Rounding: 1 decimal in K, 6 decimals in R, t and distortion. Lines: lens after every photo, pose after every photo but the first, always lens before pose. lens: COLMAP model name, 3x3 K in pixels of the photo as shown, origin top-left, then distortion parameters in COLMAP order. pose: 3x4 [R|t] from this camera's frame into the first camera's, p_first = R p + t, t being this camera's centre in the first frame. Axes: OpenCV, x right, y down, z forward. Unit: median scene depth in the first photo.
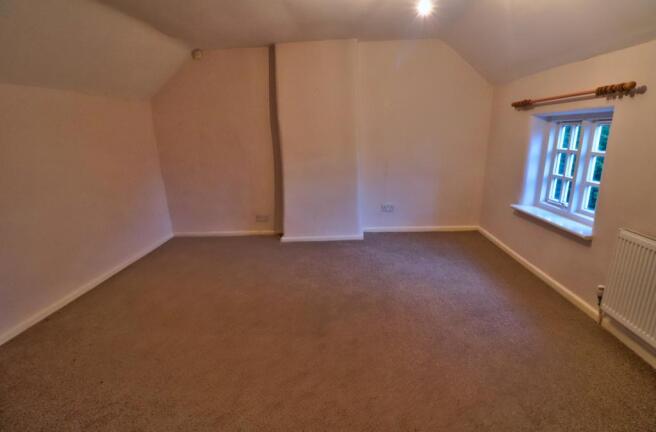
lens RADIAL K [[314.4, 0, 328.0], [0, 314.4, 216.0], [0, 0, 1]] dist [0.001009, 0.000026]
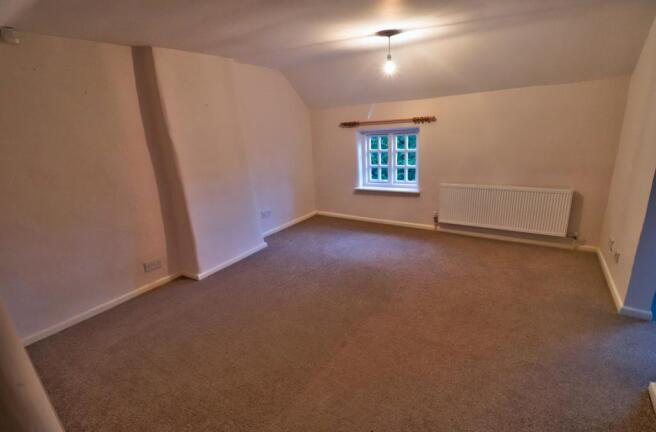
lens RADIAL K [[304.7, 0, 328.0], [0, 304.7, 216.0], [0, 0, 1]] dist [-0.000806, -0.000266]
pose [[0.529845, -0.237062, 0.814289, -0.783454], [0.261022, 0.959116, 0.109382, -0.108255], [-0.806928, 0.154591, 0.570061, 0.290151]]
